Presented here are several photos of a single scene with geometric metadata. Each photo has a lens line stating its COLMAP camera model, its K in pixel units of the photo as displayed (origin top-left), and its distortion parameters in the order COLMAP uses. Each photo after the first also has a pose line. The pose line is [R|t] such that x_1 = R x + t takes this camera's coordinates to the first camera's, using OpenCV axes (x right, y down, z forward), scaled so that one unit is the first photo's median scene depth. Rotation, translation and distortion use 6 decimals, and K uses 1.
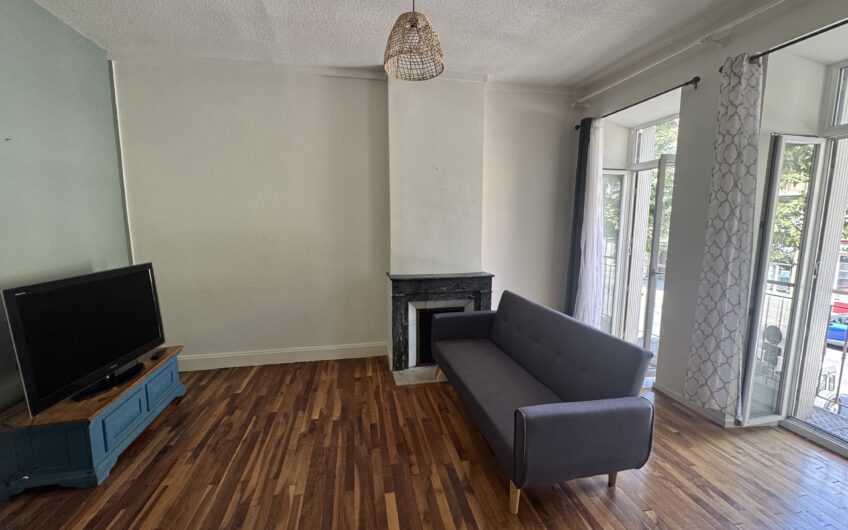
lens RADIAL K [[341.4, 0, 425.3], [0, 341.4, 259.3], [0, 0, 1]] dist [0.000264, -0.000174]
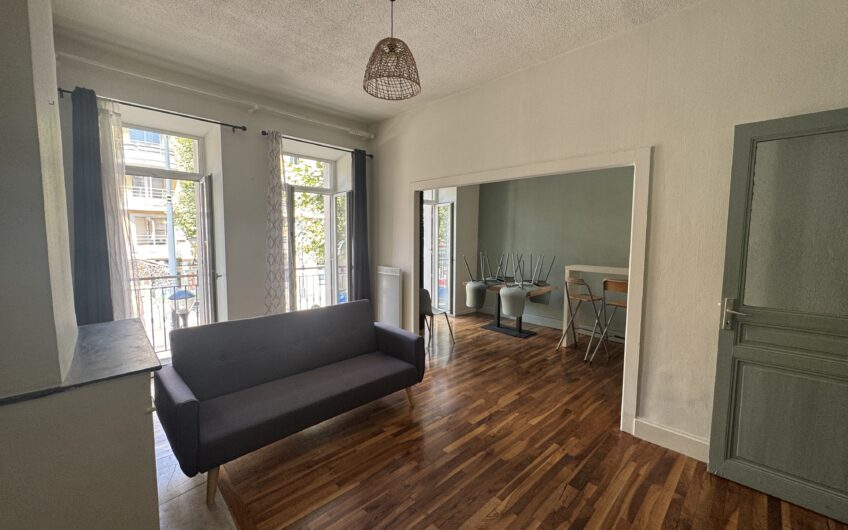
lens RADIAL K [[341.4, 0, 425.3], [0, 341.4, 259.3], [0, 0, 1]] dist [0.000264, -0.000174]
pose [[-0.532074, -0.063800, 0.844291, -0.671069], [0.092527, 0.986804, 0.132880, -0.106412], [-0.841627, 0.148822, -0.519149, 1.009893]]
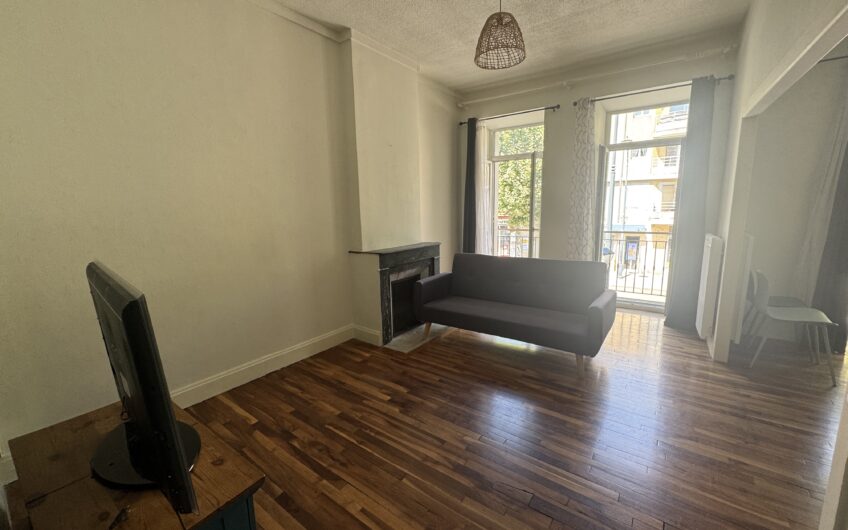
lens RADIAL K [[341.4, 0, 425.3], [0, 341.4, 259.3], [0, 0, 1]] dist [0.000264, -0.000174]
pose [[0.741343, -0.117953, 0.660680, -0.722033], [0.099092, 0.992882, 0.066073, 0.023446], [-0.663771, 0.016485, 0.747755, 0.185383]]
